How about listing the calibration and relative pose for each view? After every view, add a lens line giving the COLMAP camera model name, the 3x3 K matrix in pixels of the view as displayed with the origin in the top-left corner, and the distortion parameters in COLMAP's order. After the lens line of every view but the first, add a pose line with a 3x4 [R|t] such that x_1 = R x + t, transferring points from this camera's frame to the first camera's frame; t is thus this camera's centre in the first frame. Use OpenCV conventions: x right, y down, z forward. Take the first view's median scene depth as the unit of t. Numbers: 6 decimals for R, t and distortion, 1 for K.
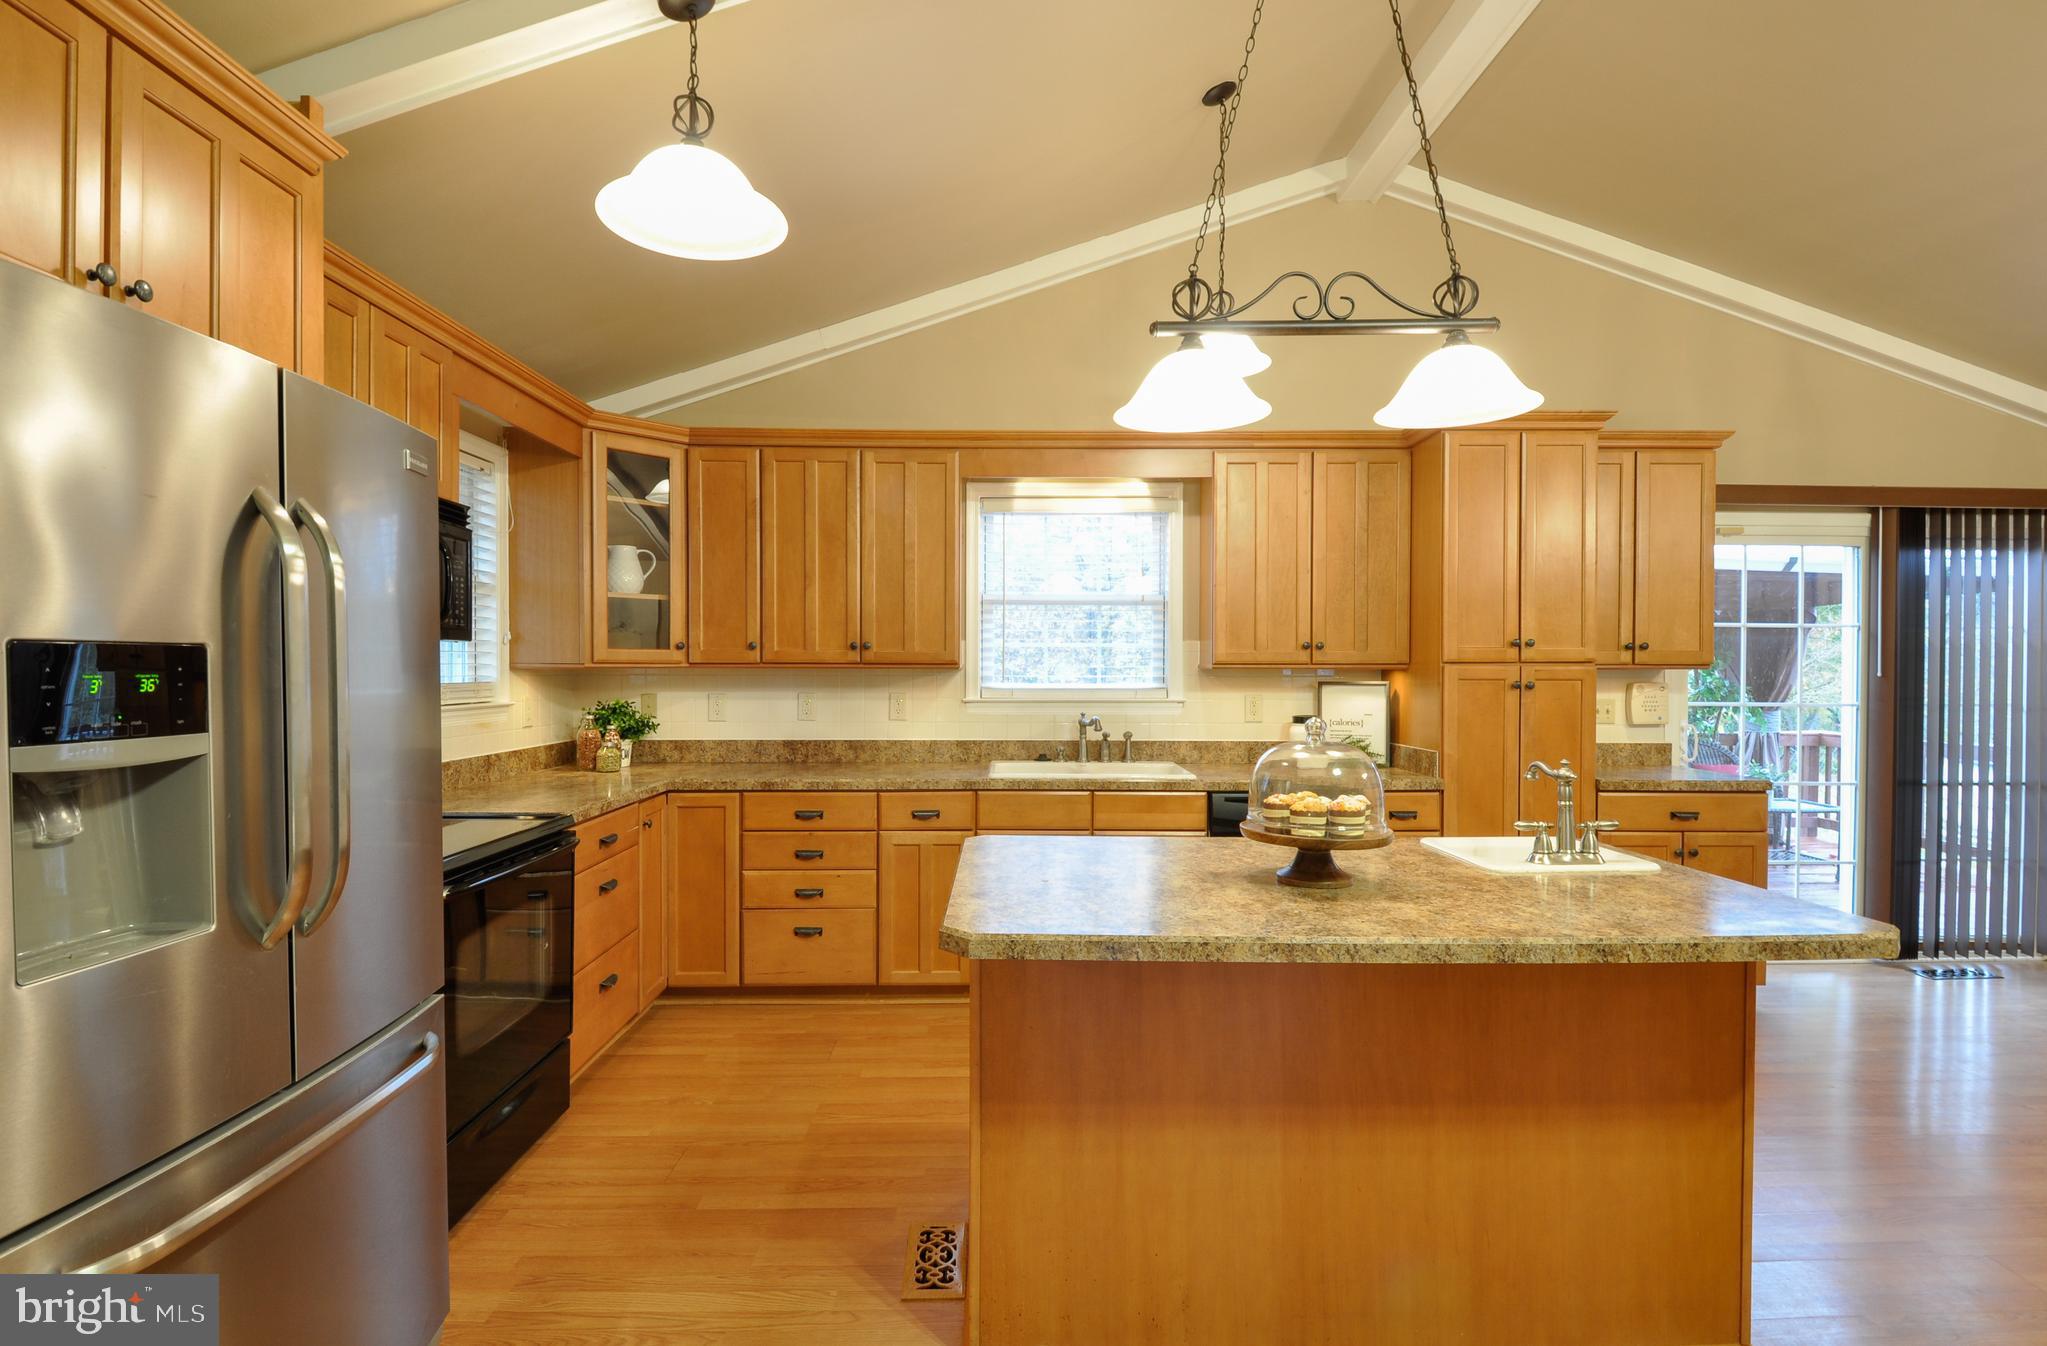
lens RADIAL K [[964.2, 0, 1023.5], [0, 964.2, 673.0], [0, 0, 1]] dist [0.037506, -0.049843]
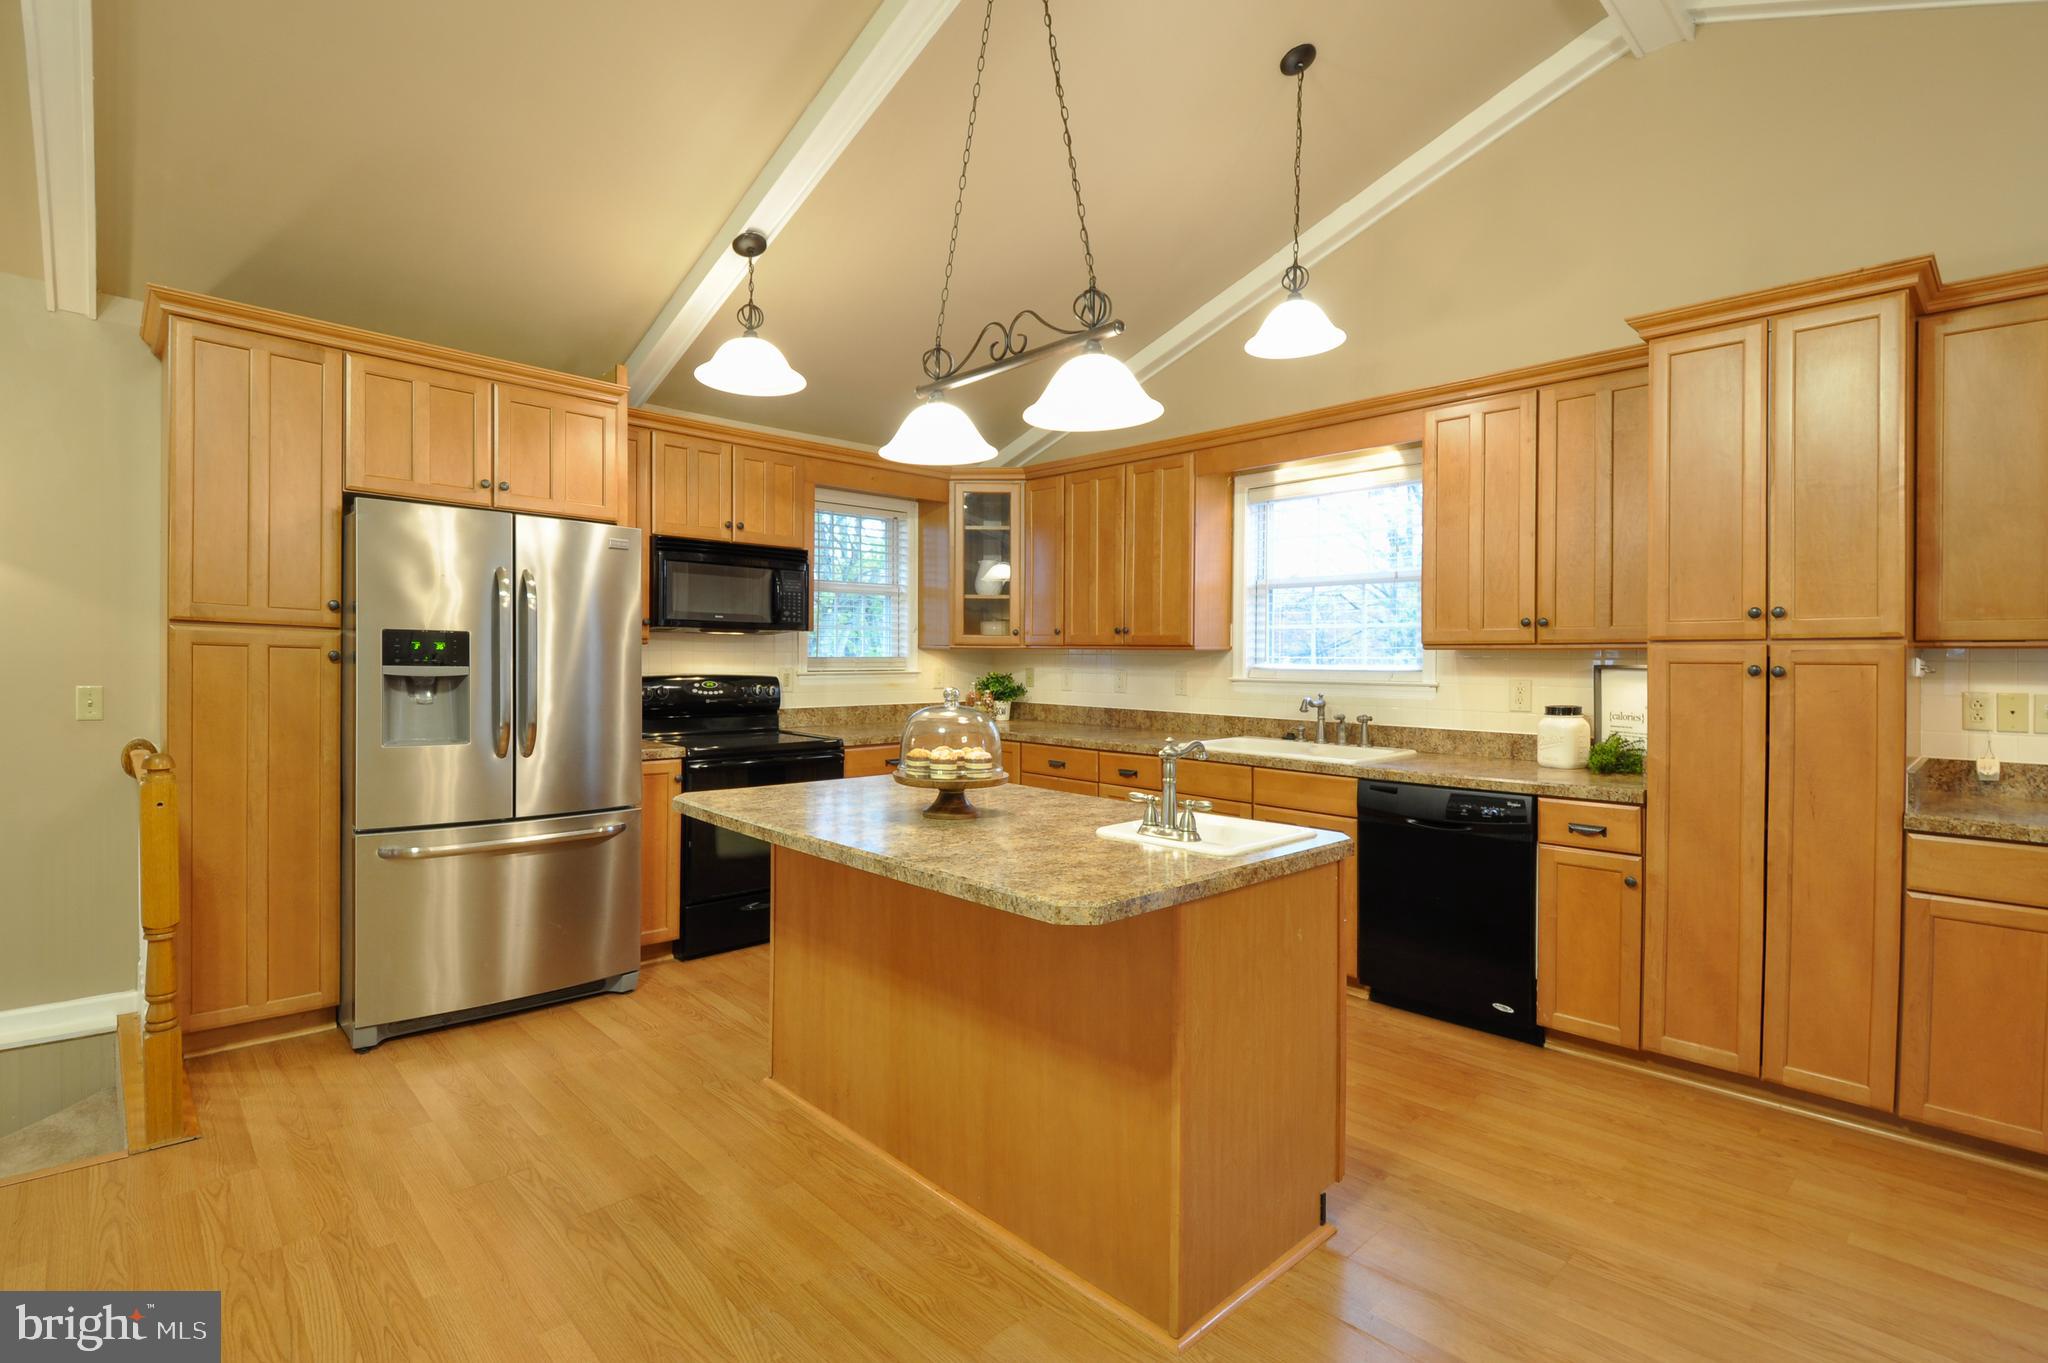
lens RADIAL K [[962.2, 0, 1027.6], [0, 962.2, 676.4], [0, 0, 1]] dist [0.021834, 0.000037]
pose [[0.678681, 0.020774, -0.734139, 0.629897], [-0.005215, 0.999711, 0.023468, 0.001699], [0.734415, -0.012099, 0.678593, 0.106425]]
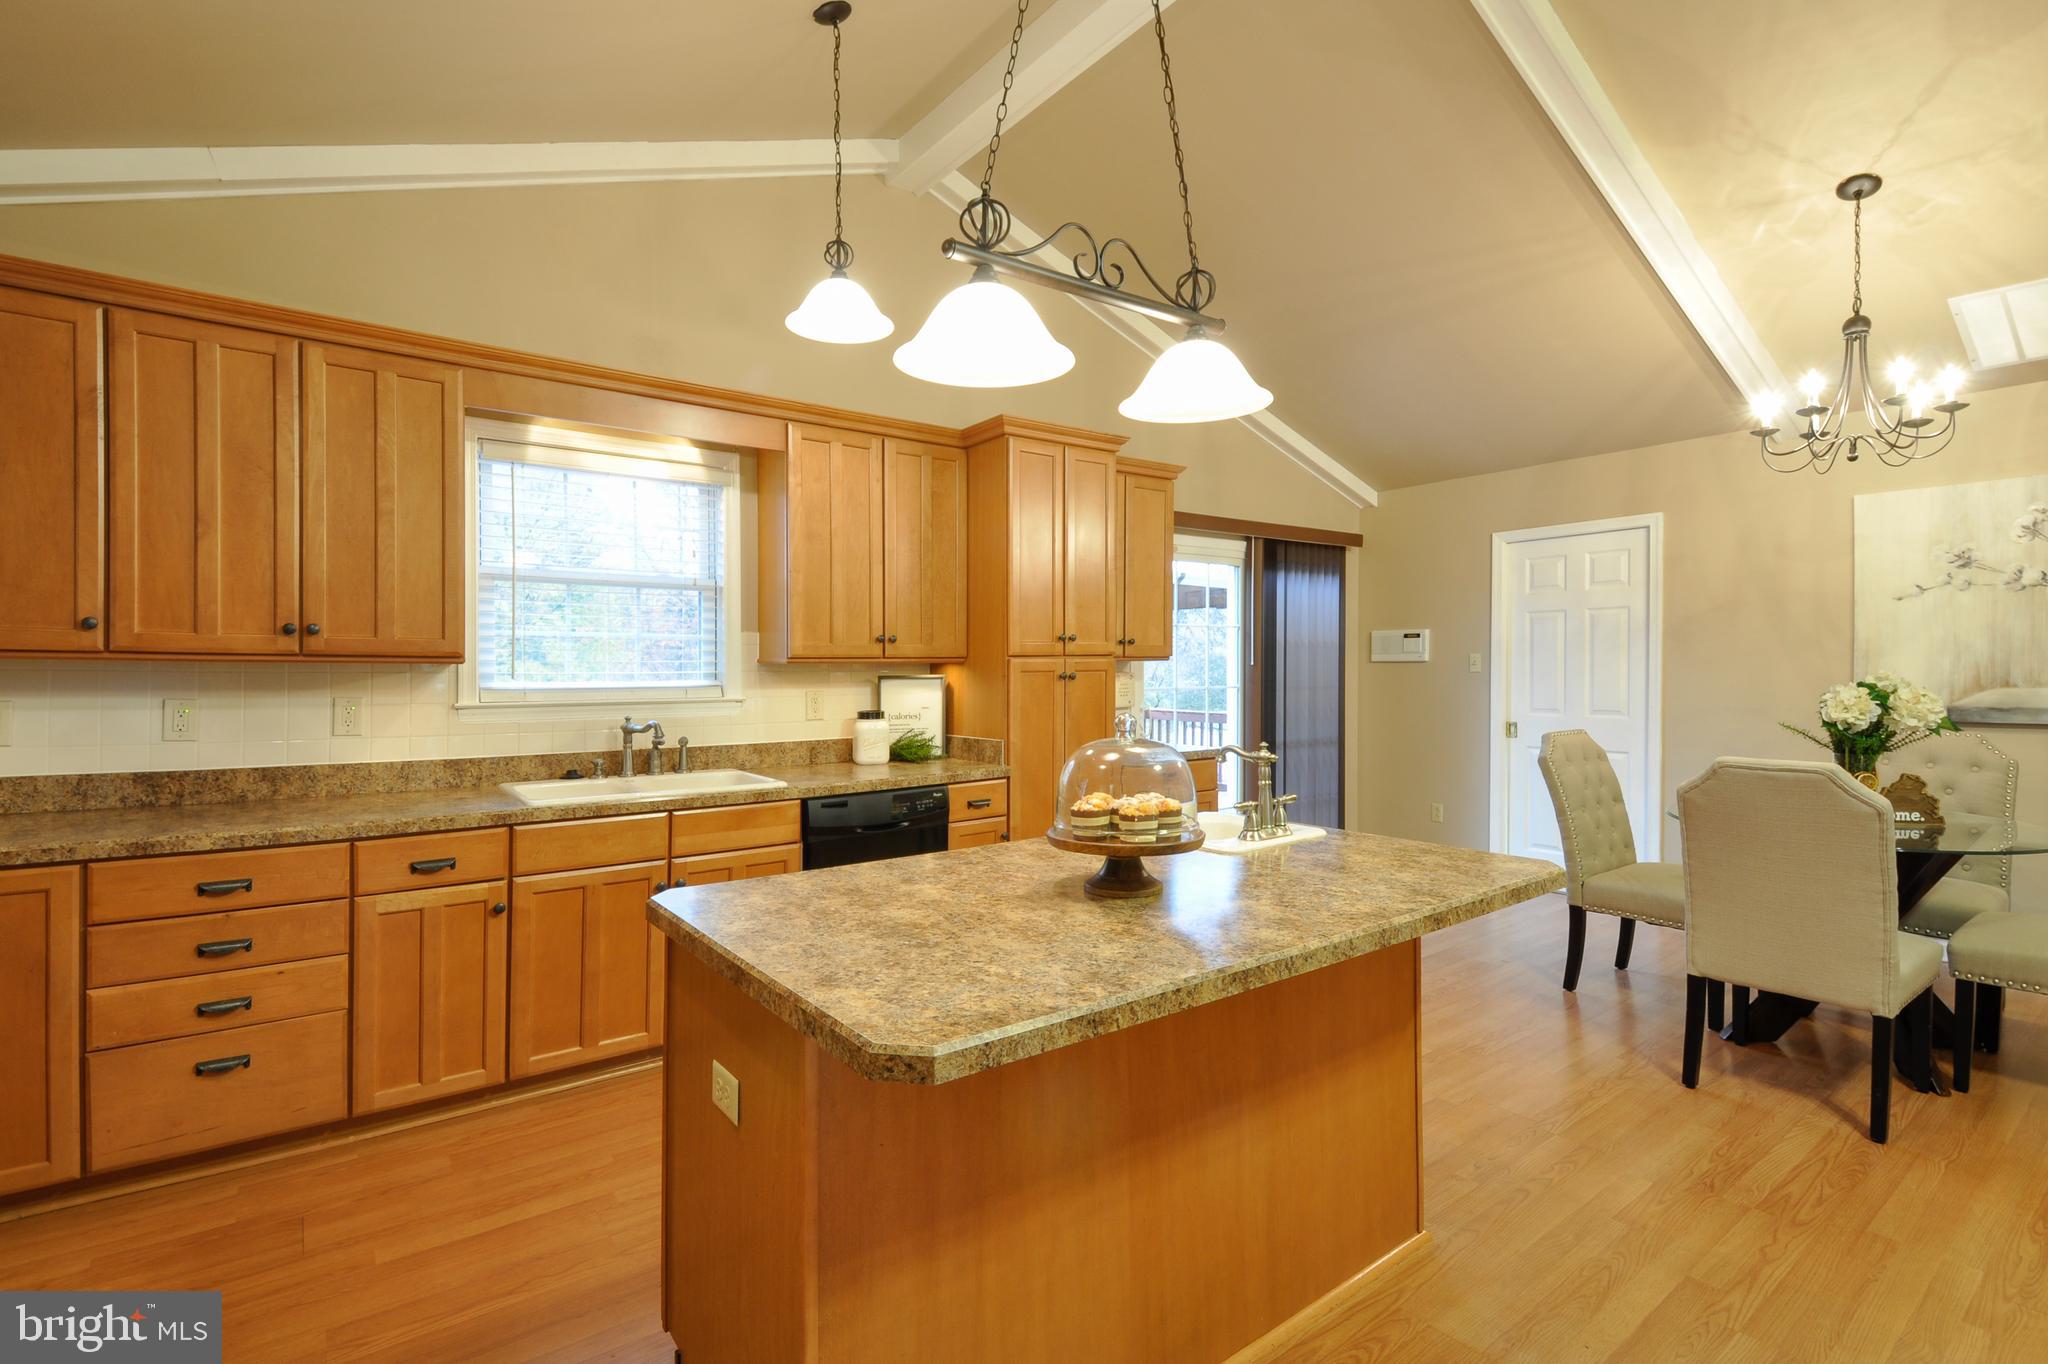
lens RADIAL K [[941.3, 0, 1016.0], [0, 941.3, 680.9], [0, 0, 1]] dist [0.019822, -0.017657]
pose [[0.813645, -0.014418, 0.581183, -0.145629], [0.007344, 0.999868, 0.014523, 0.001686], [-0.581315, -0.007548, 0.813644, 0.162253]]
